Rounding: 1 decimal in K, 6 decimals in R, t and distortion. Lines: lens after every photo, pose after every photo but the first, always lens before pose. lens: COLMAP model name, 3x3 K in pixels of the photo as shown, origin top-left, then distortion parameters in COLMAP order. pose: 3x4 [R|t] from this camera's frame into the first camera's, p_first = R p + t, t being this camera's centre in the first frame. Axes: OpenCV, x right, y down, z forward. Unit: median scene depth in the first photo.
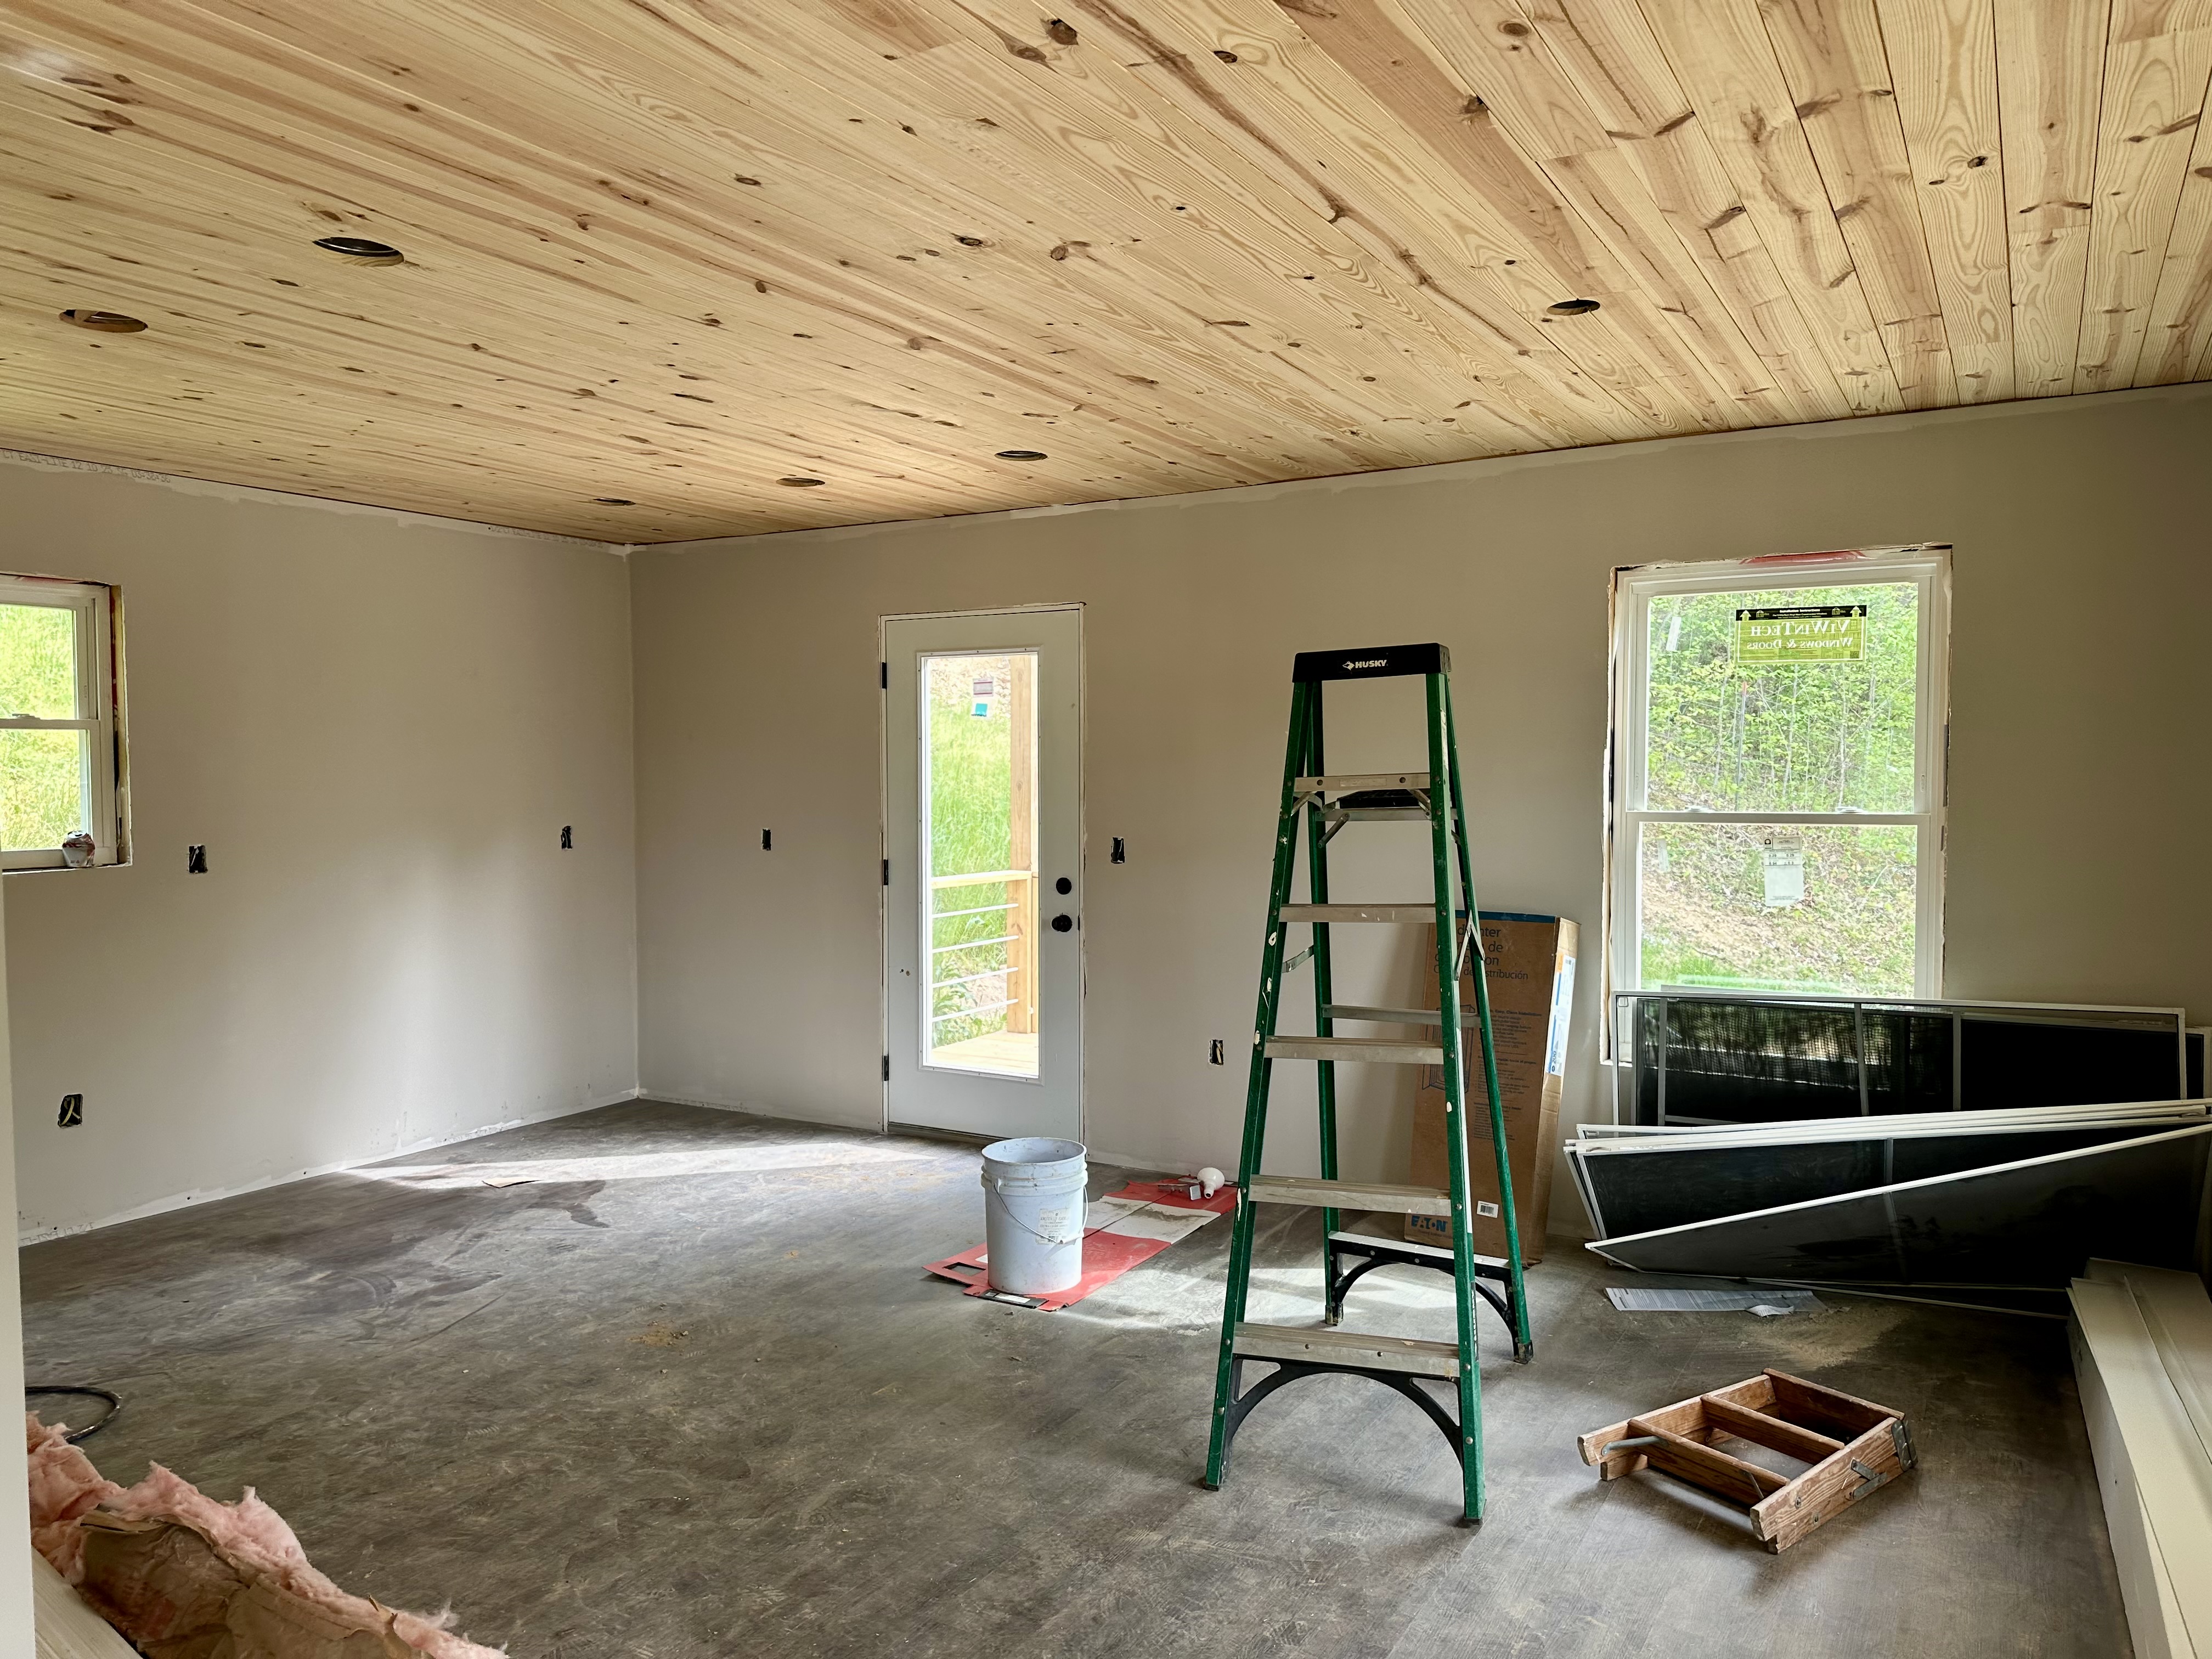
lens RADIAL K [[1560.7, 0, 1110.5], [0, 1560.7, 832.8], [0, 0, 1]] dist [0.152844, -0.219644]
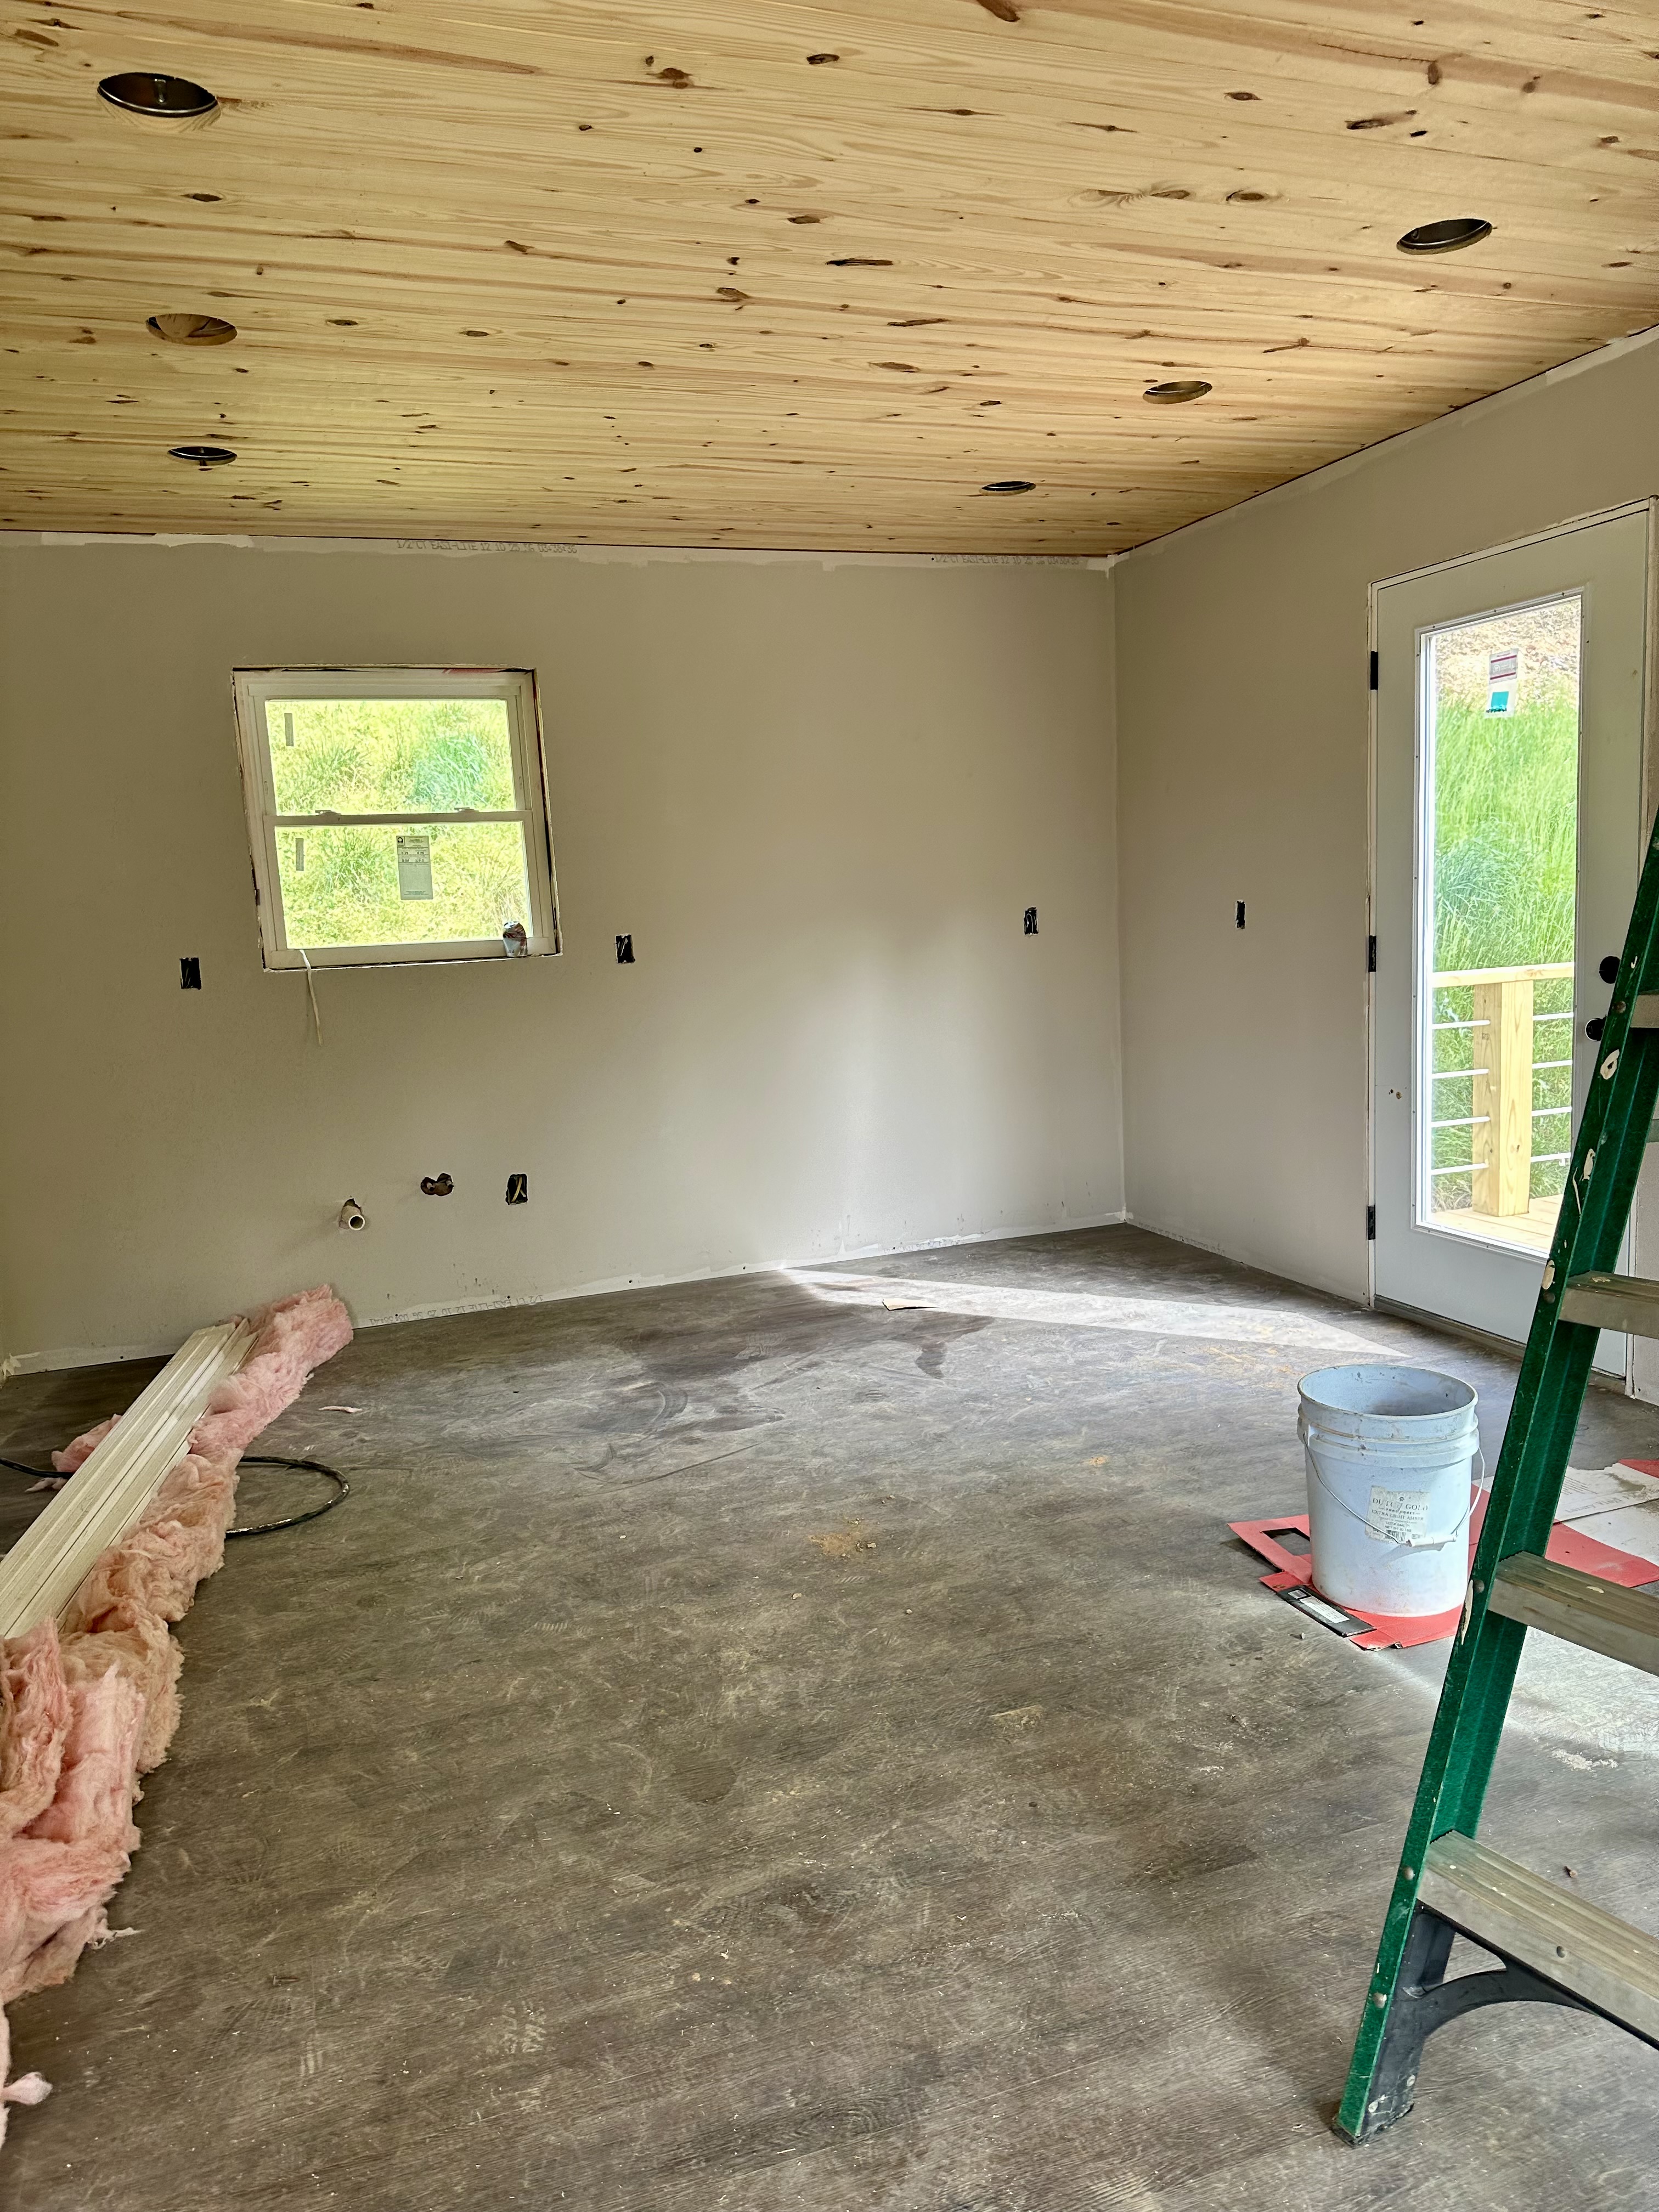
lens RADIAL K [[1561.2, 0, 827.6], [0, 1561.2, 1117.0], [0, 0, 1]] dist [0.084130, -0.089775]
pose [[0.772476, 0.053940, -0.632748, 0.147851], [0.020937, 0.993681, 0.110269, 0.017427], [0.634698, -0.098427, 0.766466, 0.330345]]
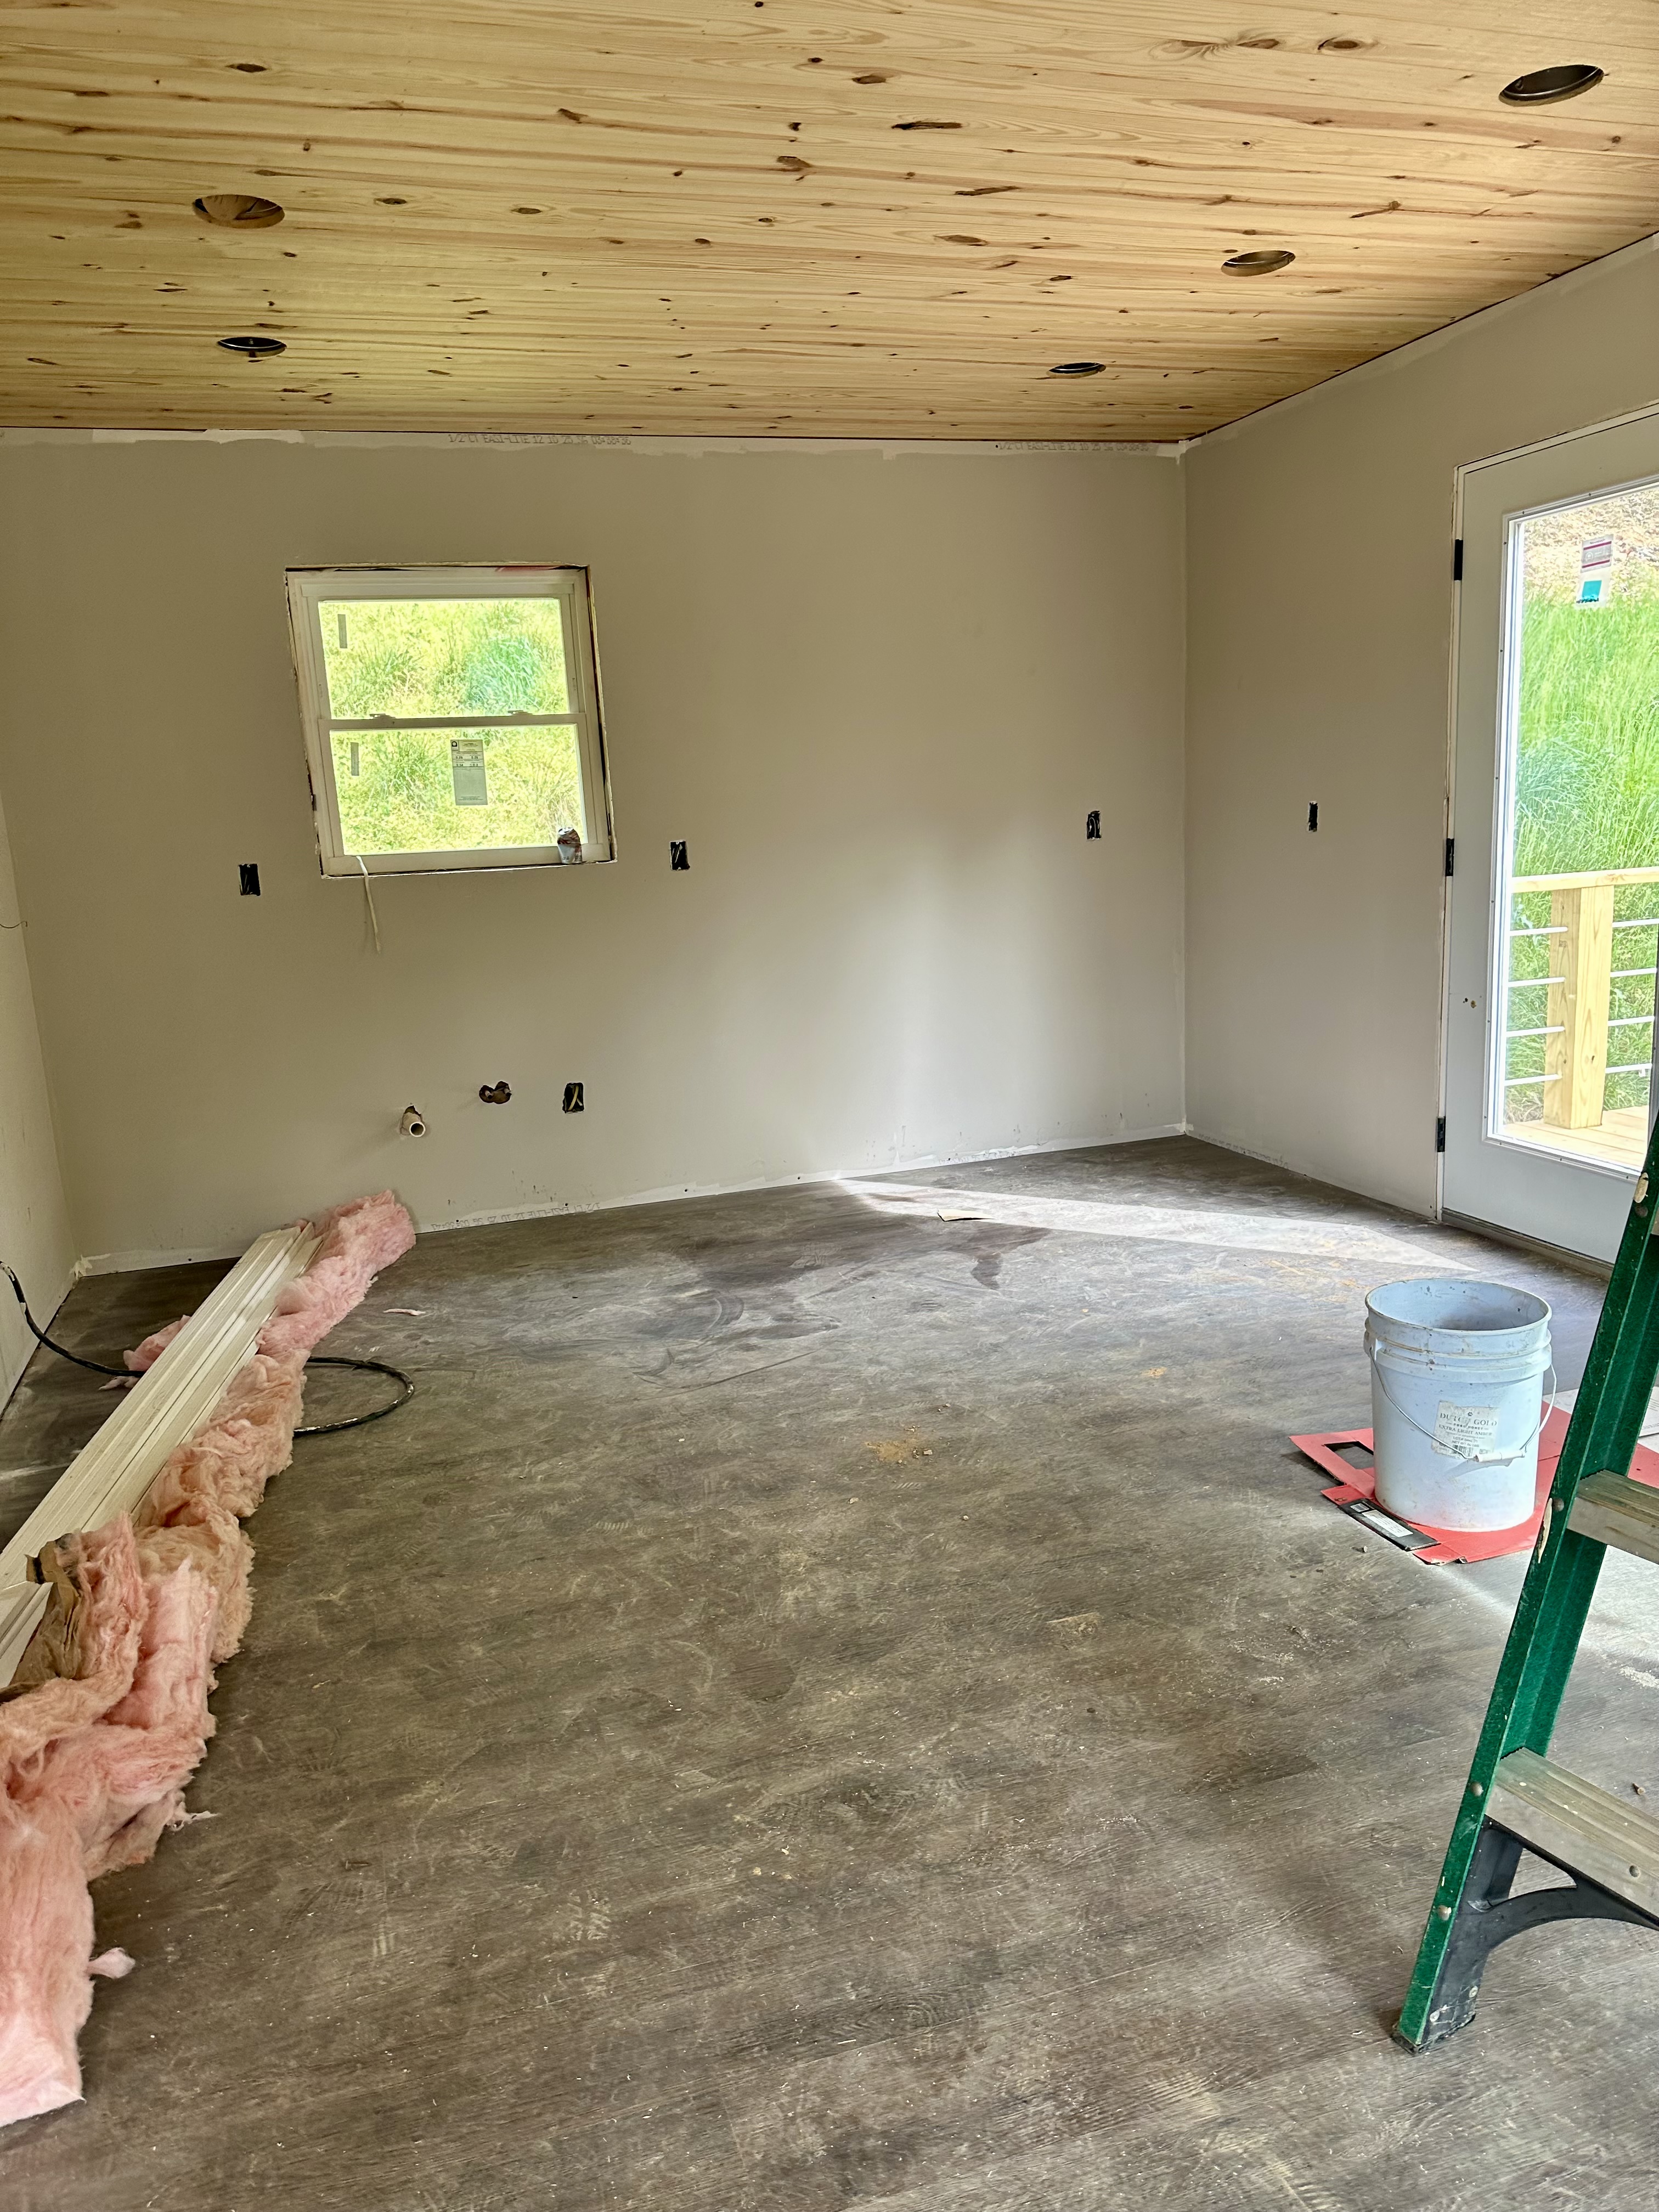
lens RADIAL K [[1562.2, 0, 817.8], [0, 1562.2, 1112.1], [0, 0, 1]] dist [0.083593, -0.089043]
pose [[0.746575, 0.091608, -0.658965, 0.142476], [0.022652, 0.986400, 0.162792, 0.018956], [0.664916, -0.136463, 0.734346, 0.333357]]
